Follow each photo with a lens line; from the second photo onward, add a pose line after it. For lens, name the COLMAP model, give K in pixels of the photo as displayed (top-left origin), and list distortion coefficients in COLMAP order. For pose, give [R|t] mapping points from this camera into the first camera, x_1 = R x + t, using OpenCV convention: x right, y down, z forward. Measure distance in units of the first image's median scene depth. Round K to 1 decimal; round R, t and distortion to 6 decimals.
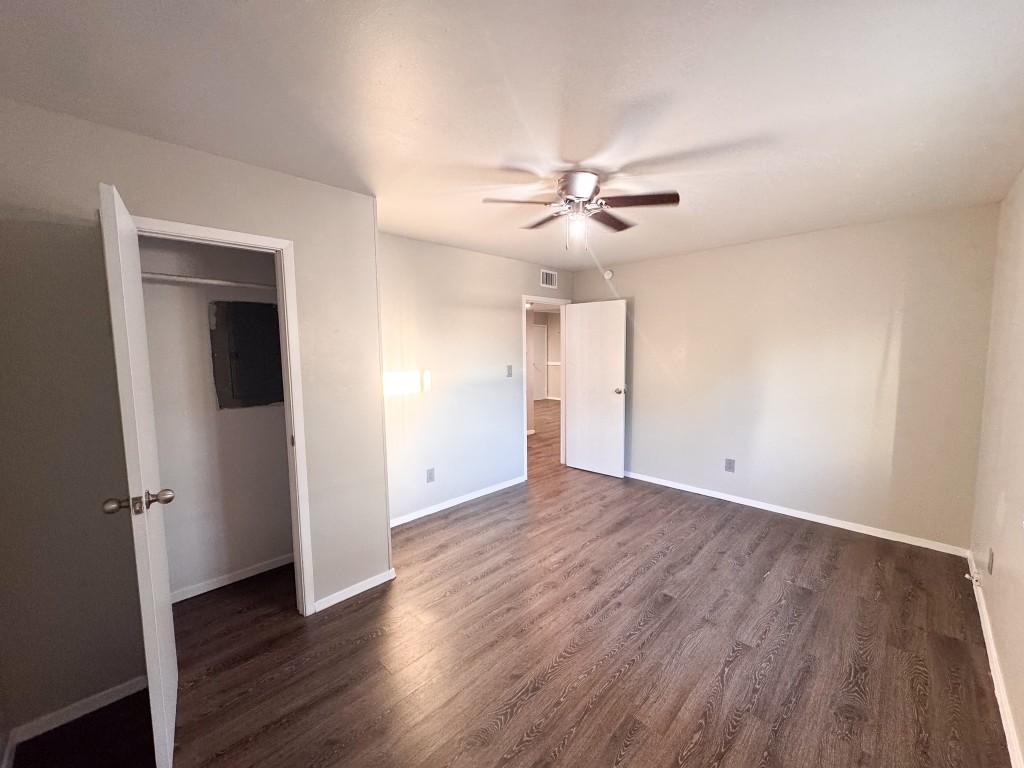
lens RADIAL K [[409.6, 0, 515.4], [0, 409.6, 384.4], [0, 0, 1]] dist [-0.000640, 0.000782]
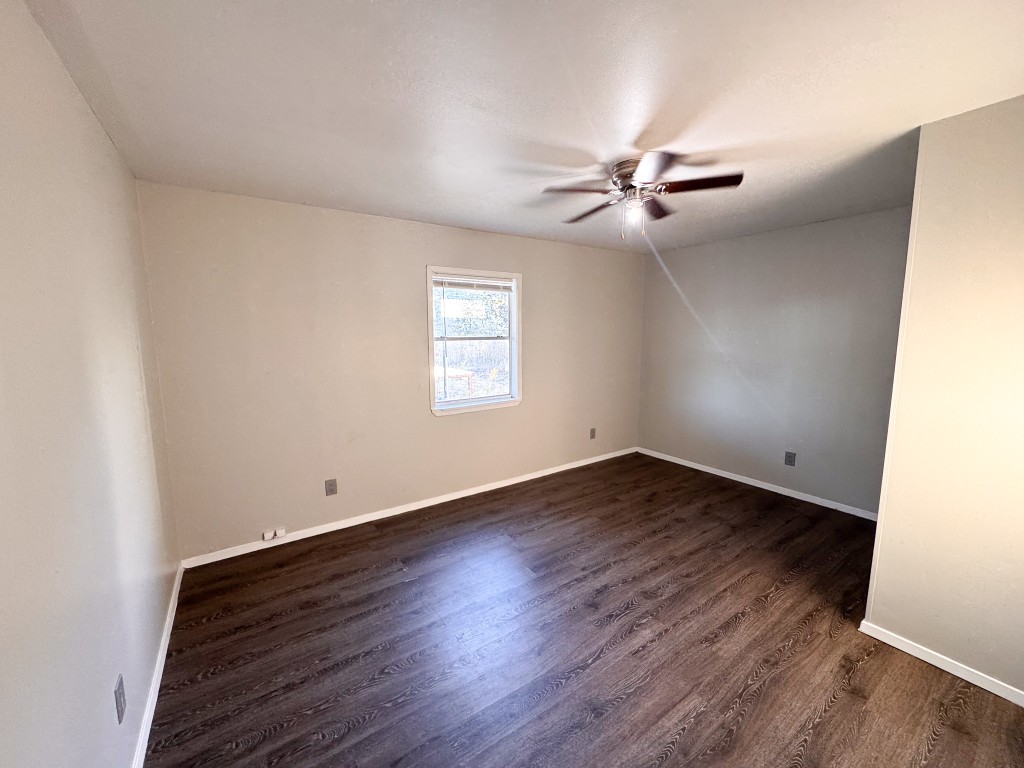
lens RADIAL K [[409.6, 0, 510.4], [0, 409.6, 377.4], [0, 0, 1]] dist [-0.000640, 0.000782]
pose [[-0.979638, -0.006208, 0.200677, 0.199828], [0.035075, 0.978860, 0.201503, -0.177153], [-0.197686, 0.204439, -0.958710, 1.754945]]
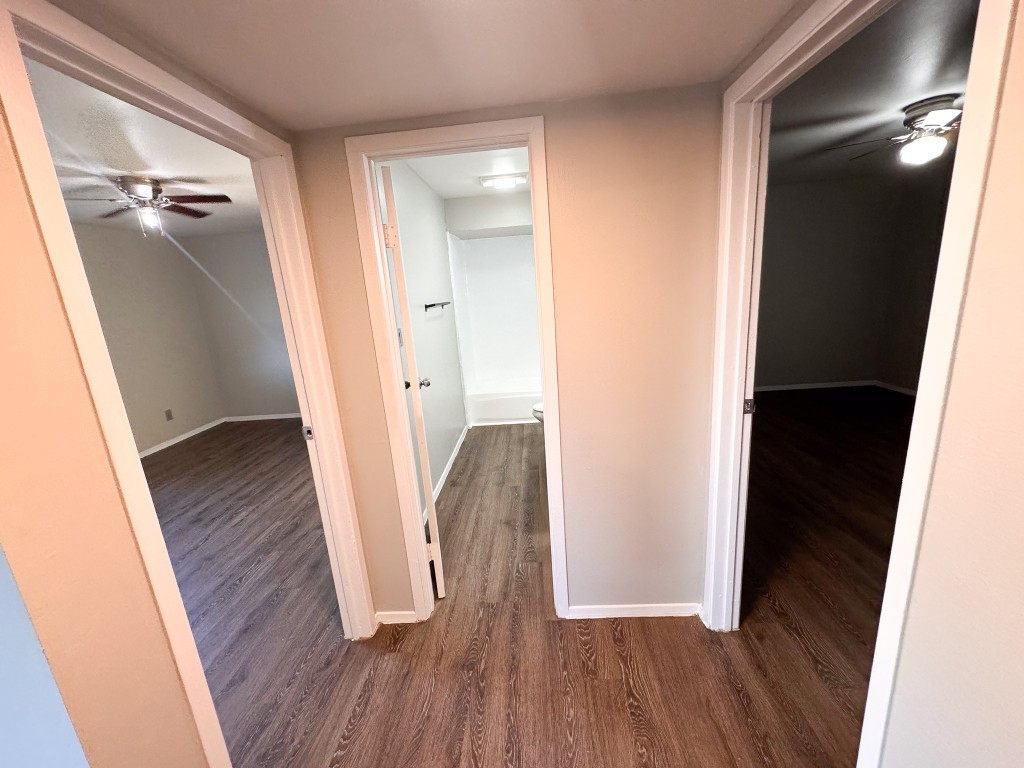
lens RADIAL K [[409.6, 0, 511.8], [0, 409.6, 390.5], [0, 0, 1]] dist [-0.000640, 0.000782]
pose [[-0.748613, 0.222516, -0.624552, 0.175709], [0.019278, 0.948906, 0.314970, -0.206179], [0.662727, 0.223751, -0.714653, 2.283529]]
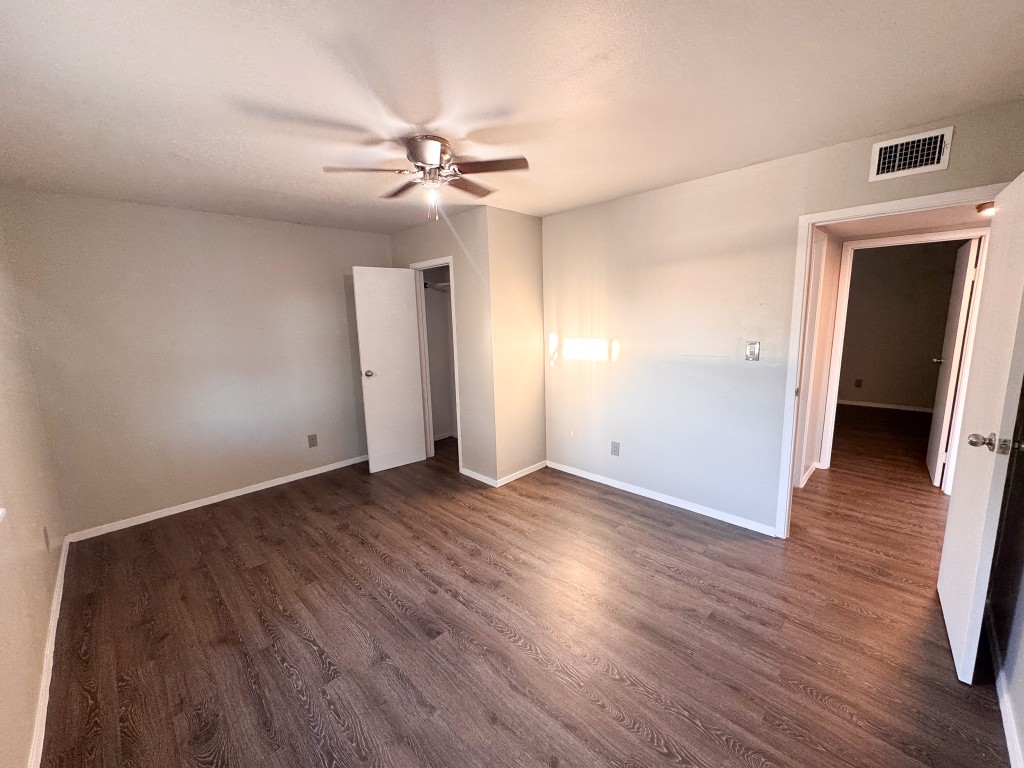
lens RADIAL K [[409.6, 0, 511.0], [0, 409.6, 385.7], [0, 0, 1]] dist [-0.000640, 0.000782]
pose [[-0.010115, 0.176531, -0.984243, 0.976908], [-0.065883, 0.982037, 0.176813, -0.106204], [0.997776, 0.066634, 0.001697, 1.008070]]
